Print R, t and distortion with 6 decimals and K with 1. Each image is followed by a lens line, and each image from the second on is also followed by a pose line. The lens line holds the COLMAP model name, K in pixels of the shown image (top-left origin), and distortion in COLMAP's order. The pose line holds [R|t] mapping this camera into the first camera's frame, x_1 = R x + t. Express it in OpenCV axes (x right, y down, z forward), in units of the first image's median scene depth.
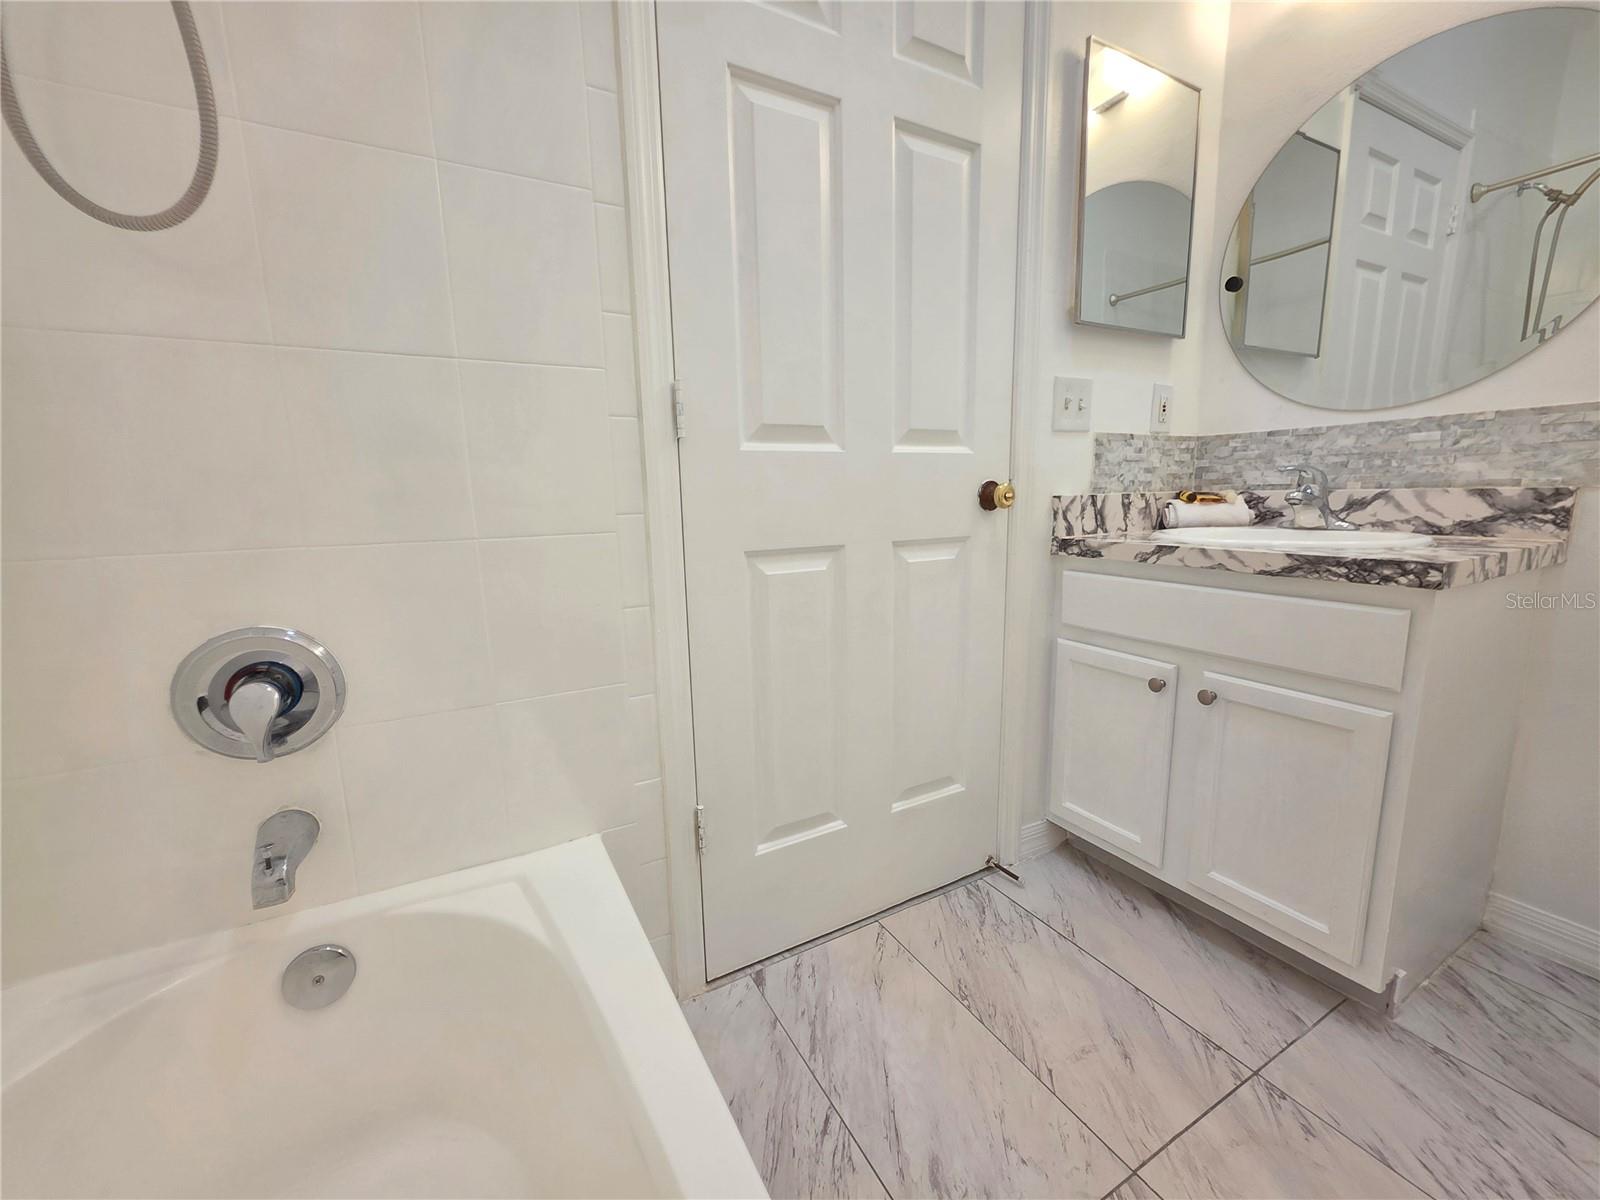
lens RADIAL K [[638.1, 0, 803.1], [0, 638.1, 600.4], [0, 0, 1]] dist [-0.001775, -0.000117]
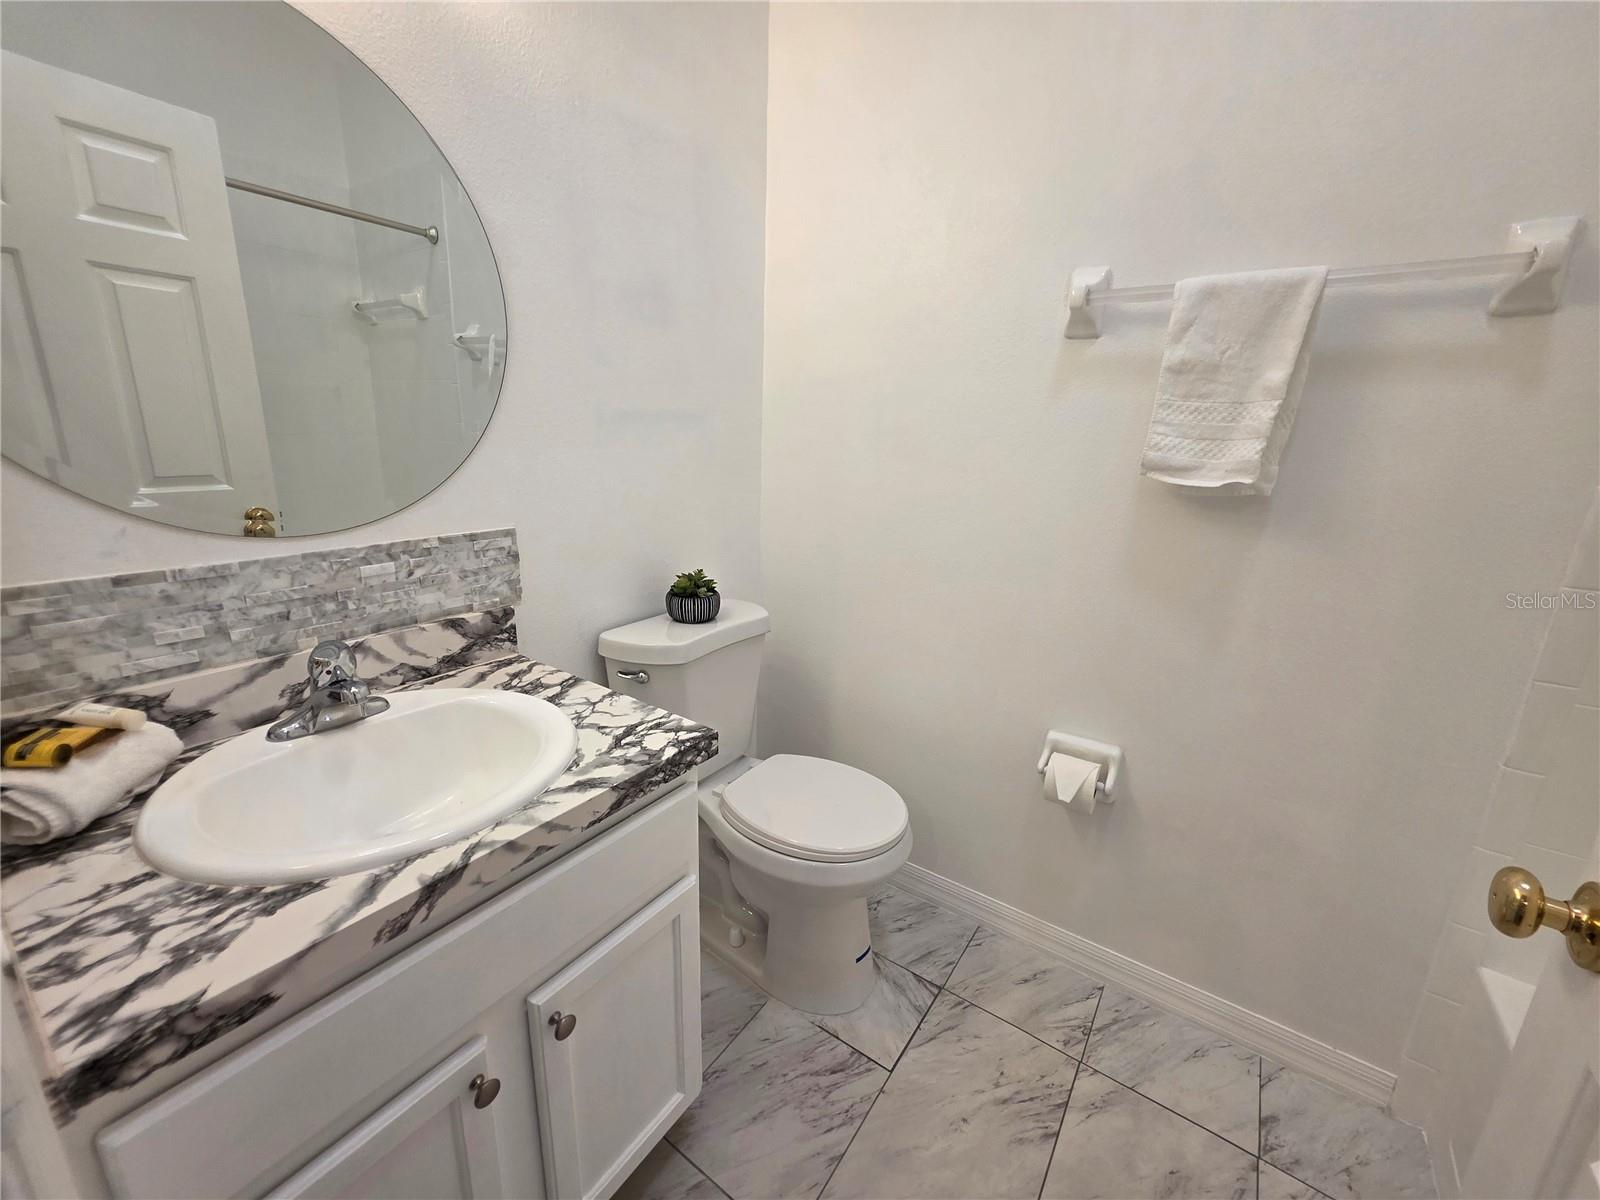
lens RADIAL K [[638.1, 0, 803.1], [0, 638.1, 600.4], [0, 0, 1]] dist [-0.001775, -0.000117]
pose [[-0.442273, -0.220753, 0.869289, 0.048514], [0.134767, 0.941874, 0.307752, -0.398702], [-0.886697, 0.253262, -0.386816, 0.860405]]
